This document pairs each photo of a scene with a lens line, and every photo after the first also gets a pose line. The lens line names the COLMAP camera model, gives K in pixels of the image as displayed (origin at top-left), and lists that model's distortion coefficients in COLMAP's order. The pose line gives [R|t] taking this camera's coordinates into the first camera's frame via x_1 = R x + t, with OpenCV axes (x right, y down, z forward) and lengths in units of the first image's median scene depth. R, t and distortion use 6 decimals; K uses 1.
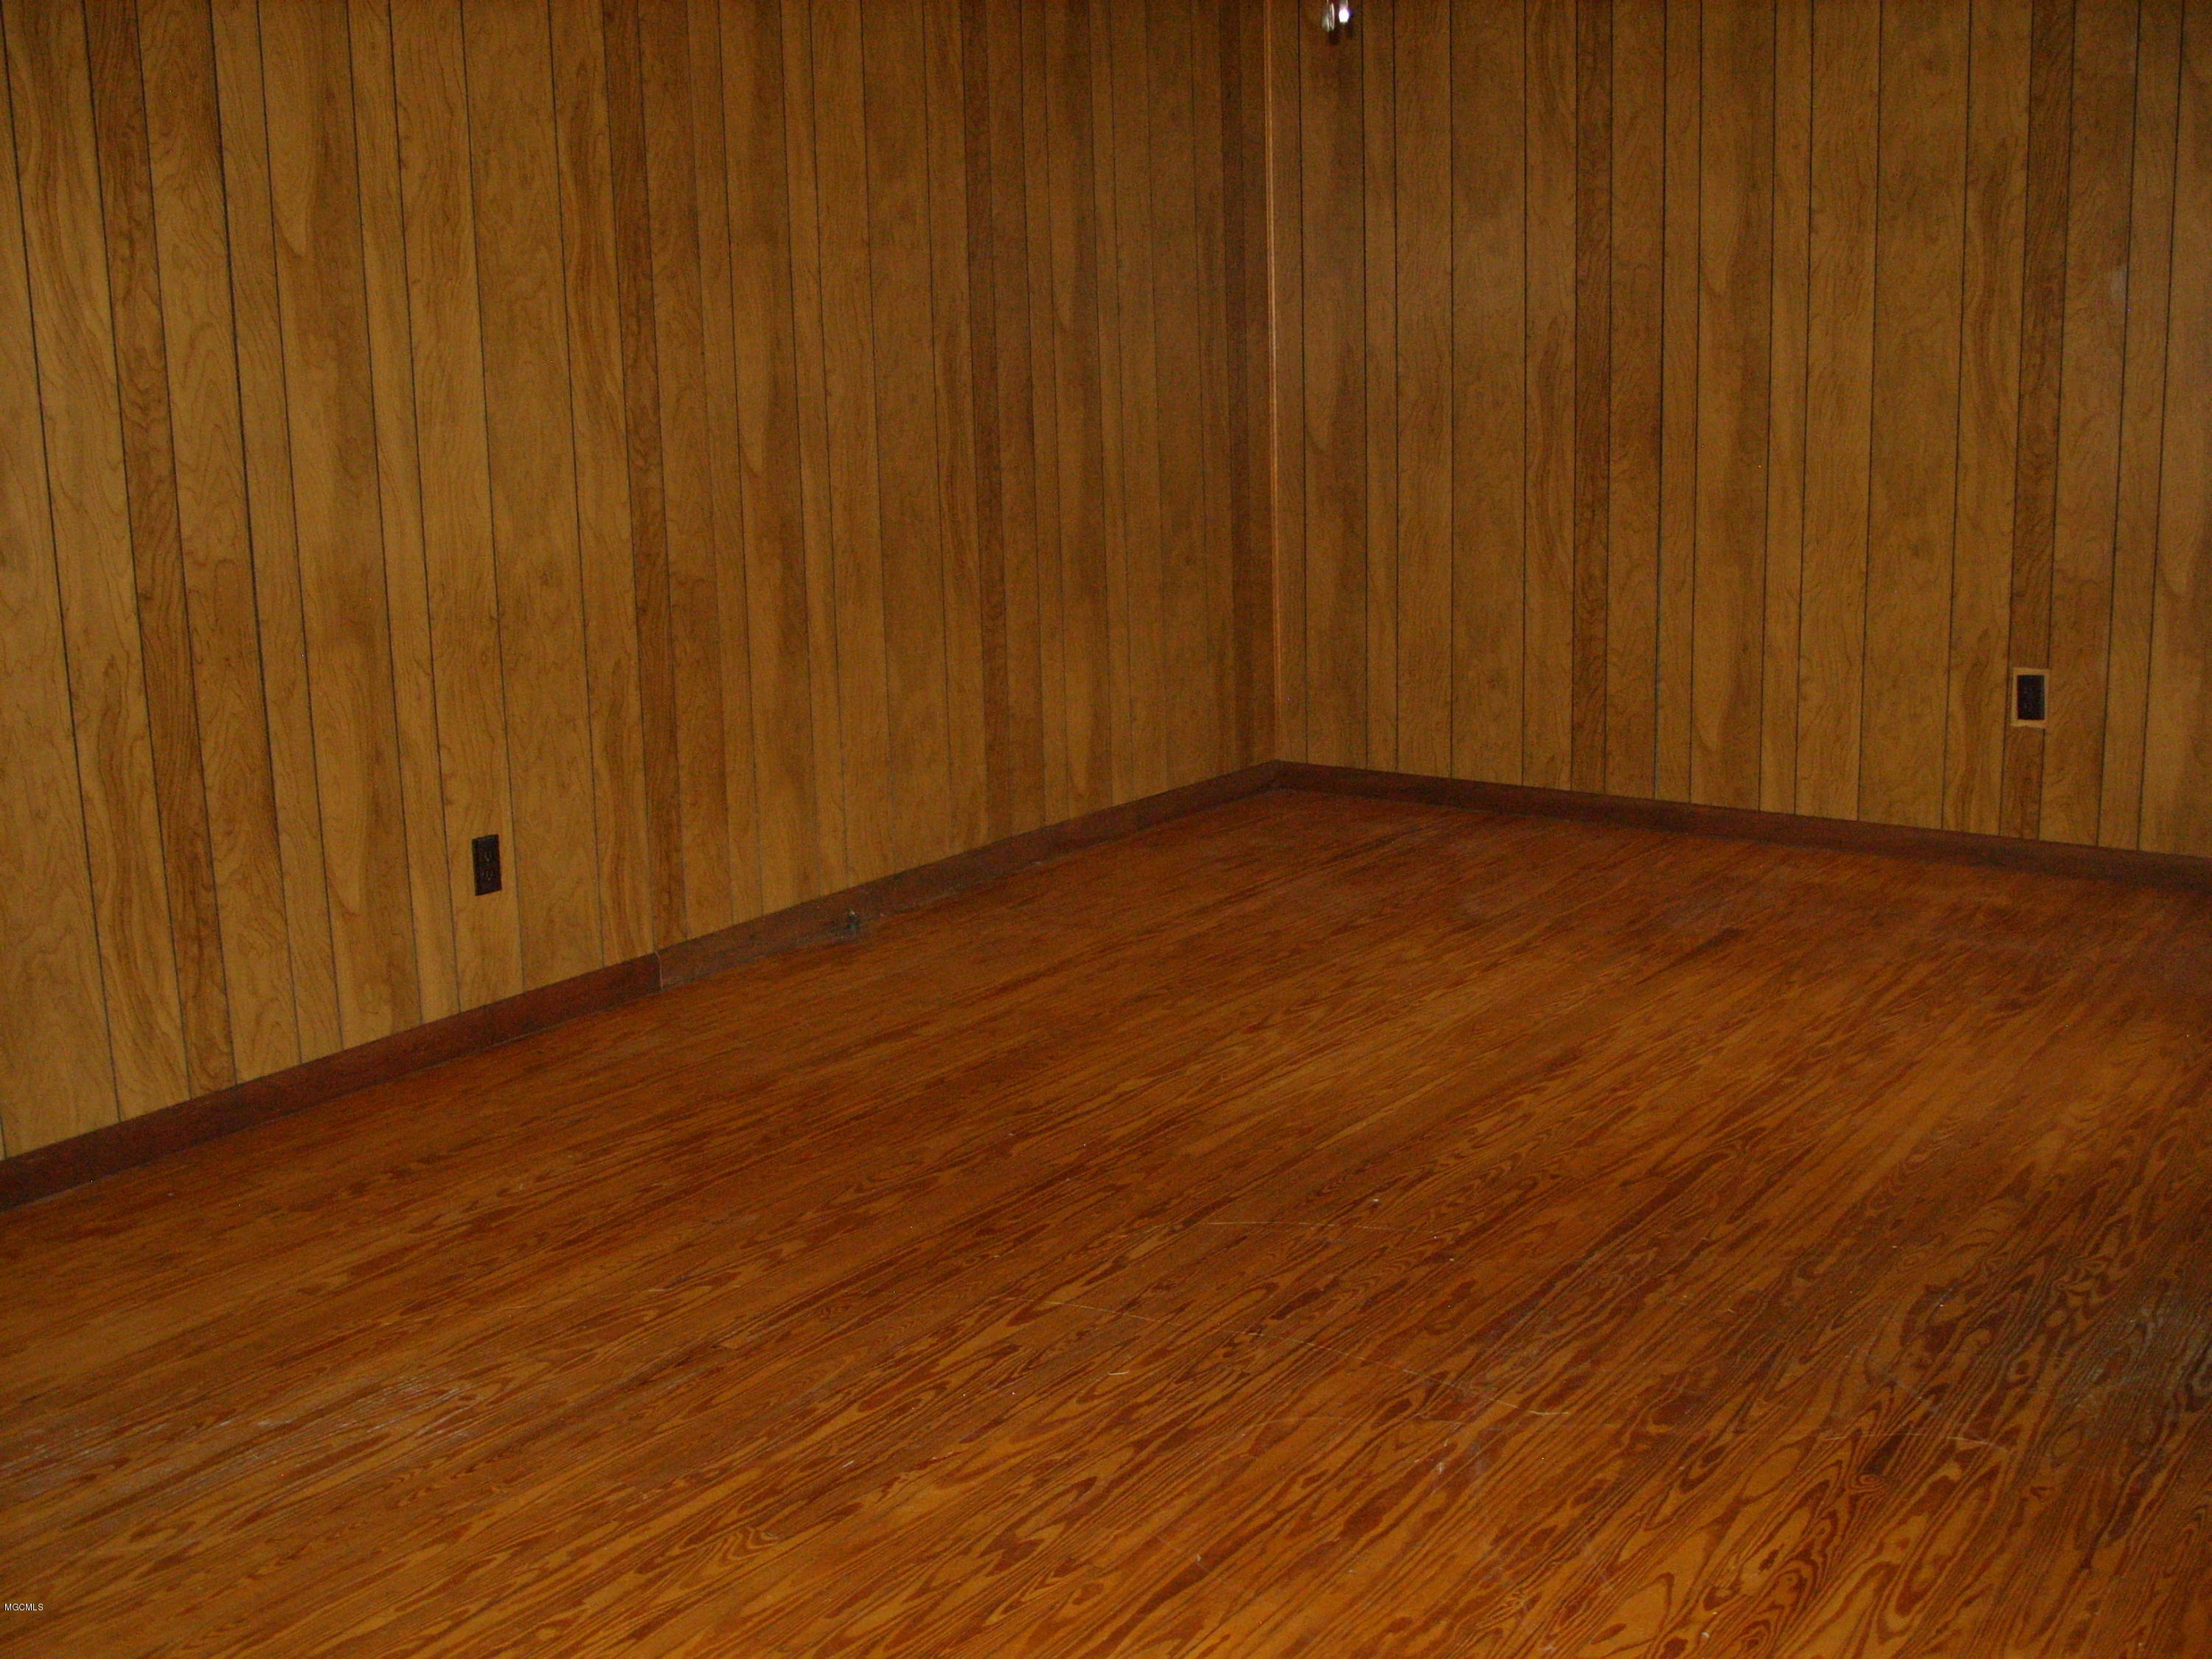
lens RADIAL K [[2506.6, 0, 1110.6], [0, 2506.6, 868.7], [0, 0, 1]] dist [-0.210153, 0.217815]
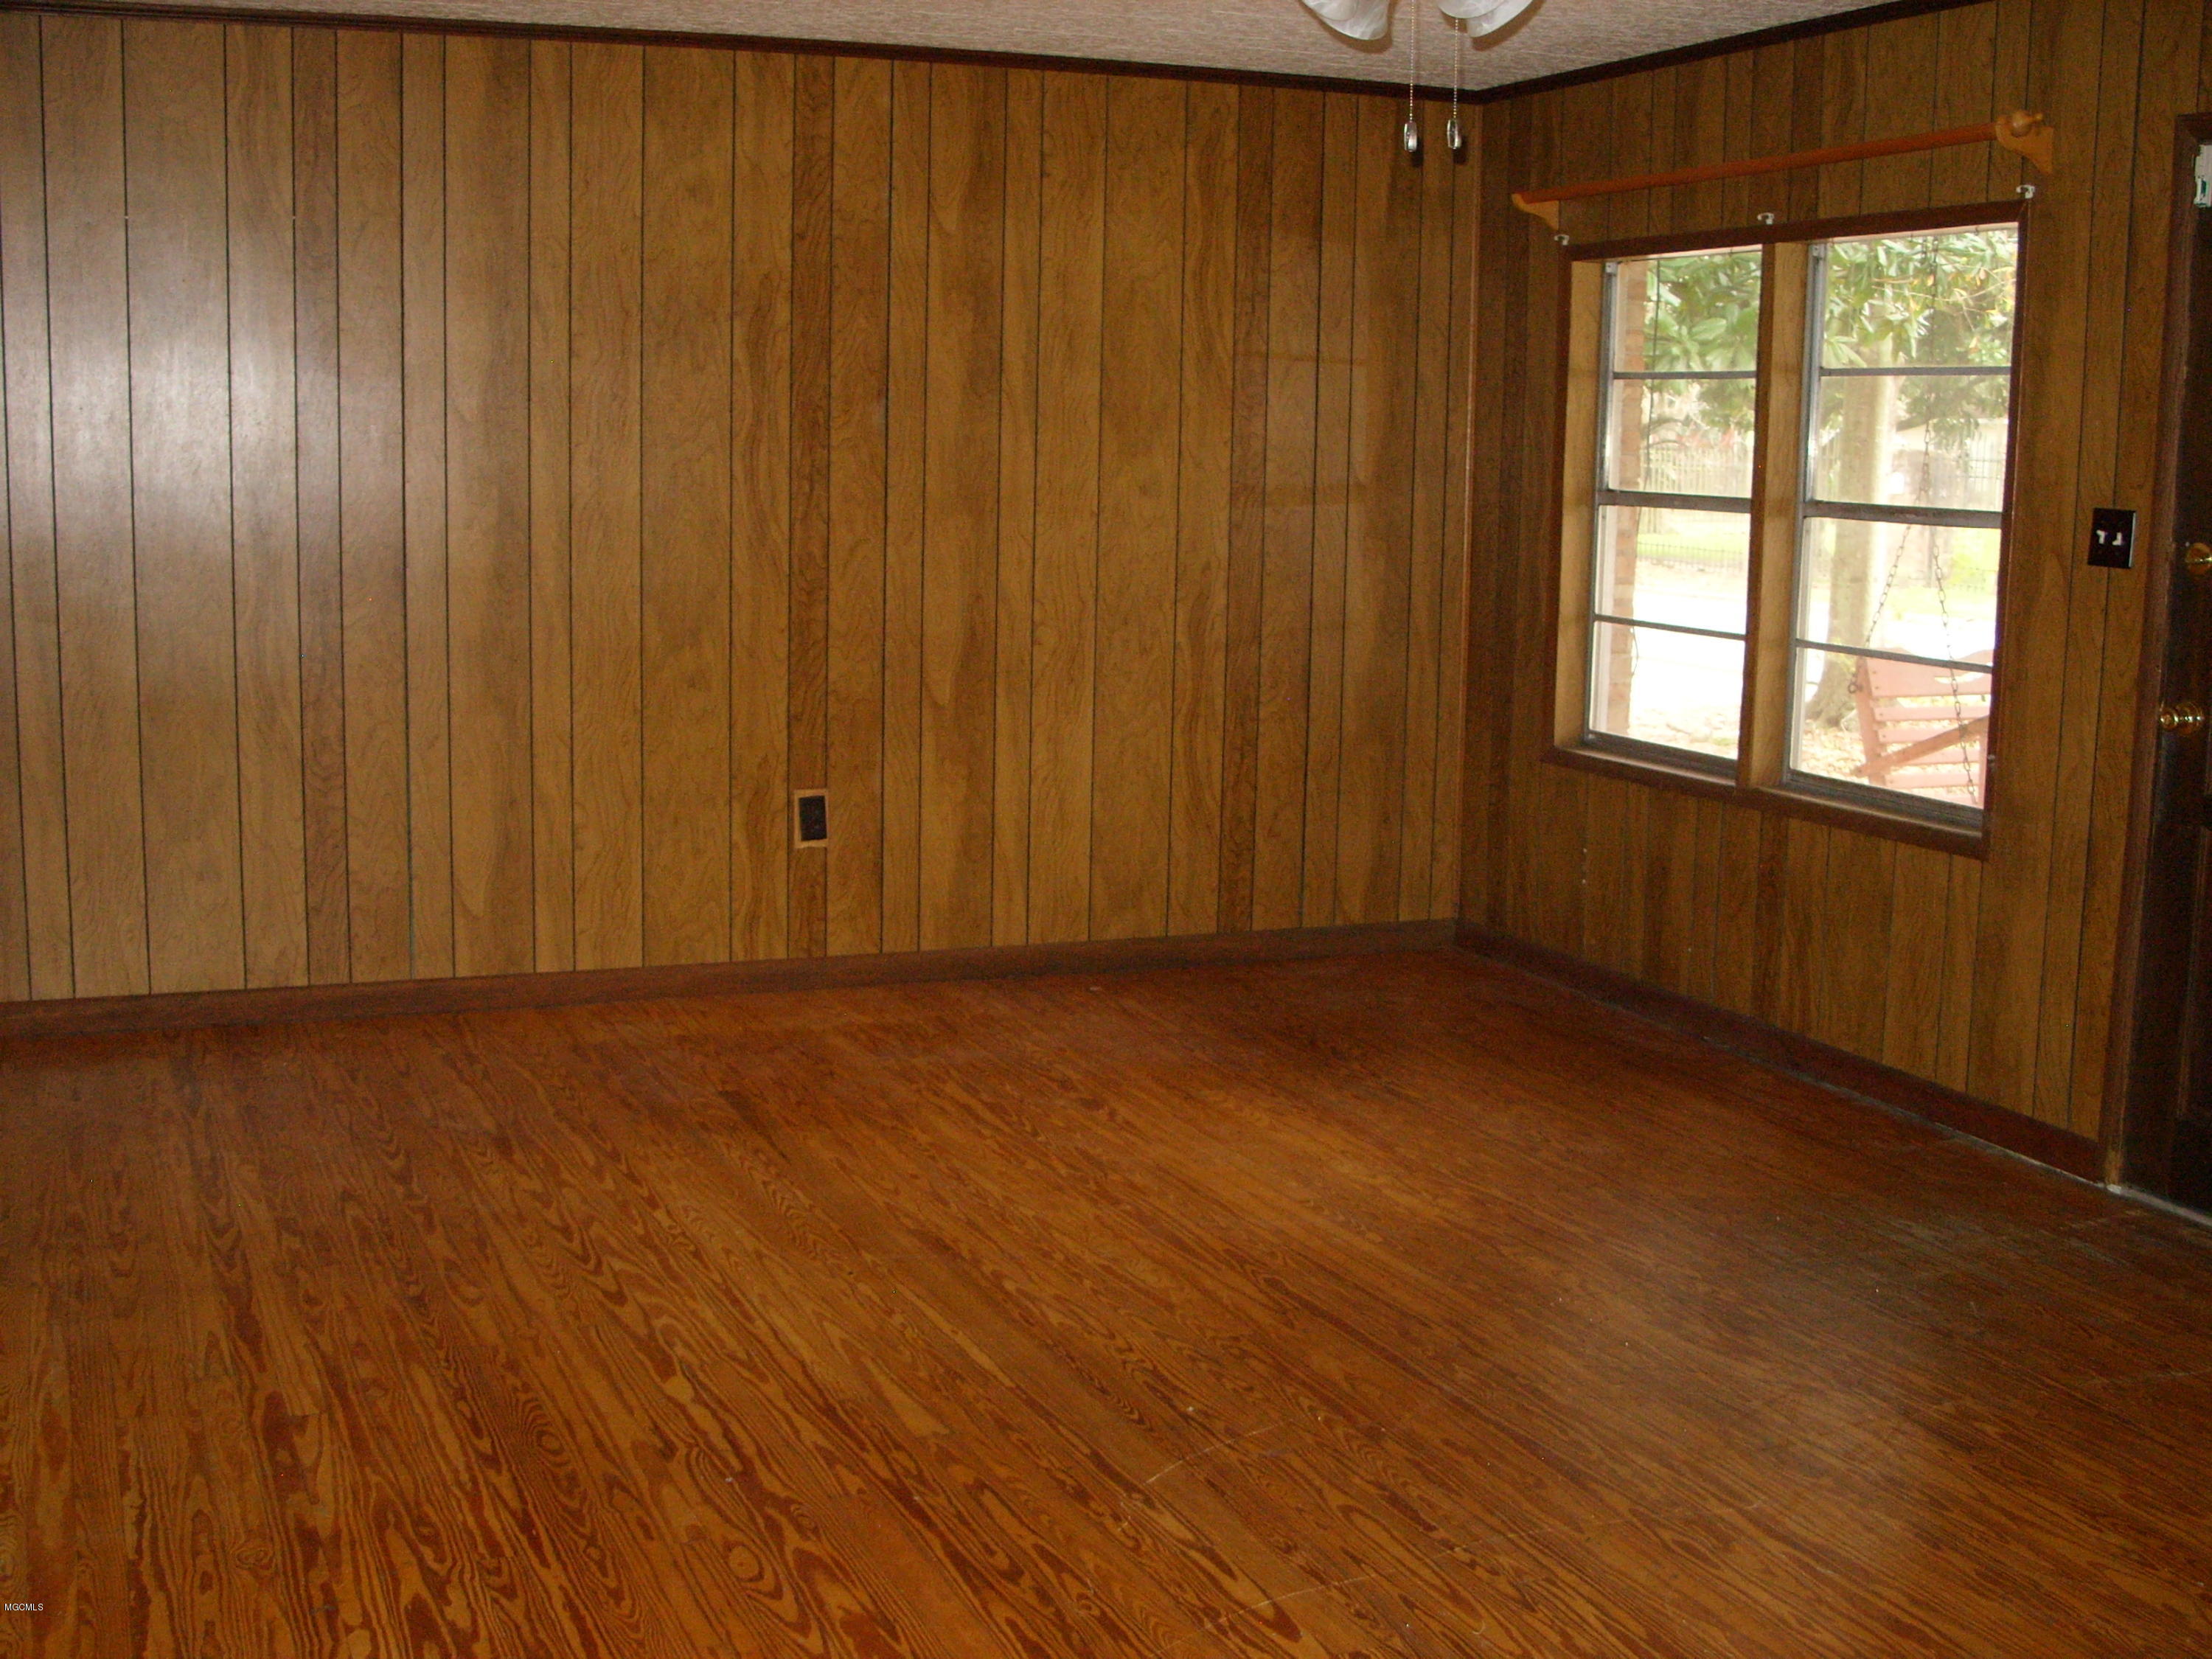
lens RADIAL K [[2506.6, 0, 1110.6], [0, 2506.6, 868.7], [0, 0, 1]] dist [-0.210153, 0.217815]
pose [[0.557224, -0.111516, 0.822840, -0.487060], [0.153633, 0.987678, 0.029816, -0.072533], [-0.816026, 0.109801, 0.567491, 0.367329]]
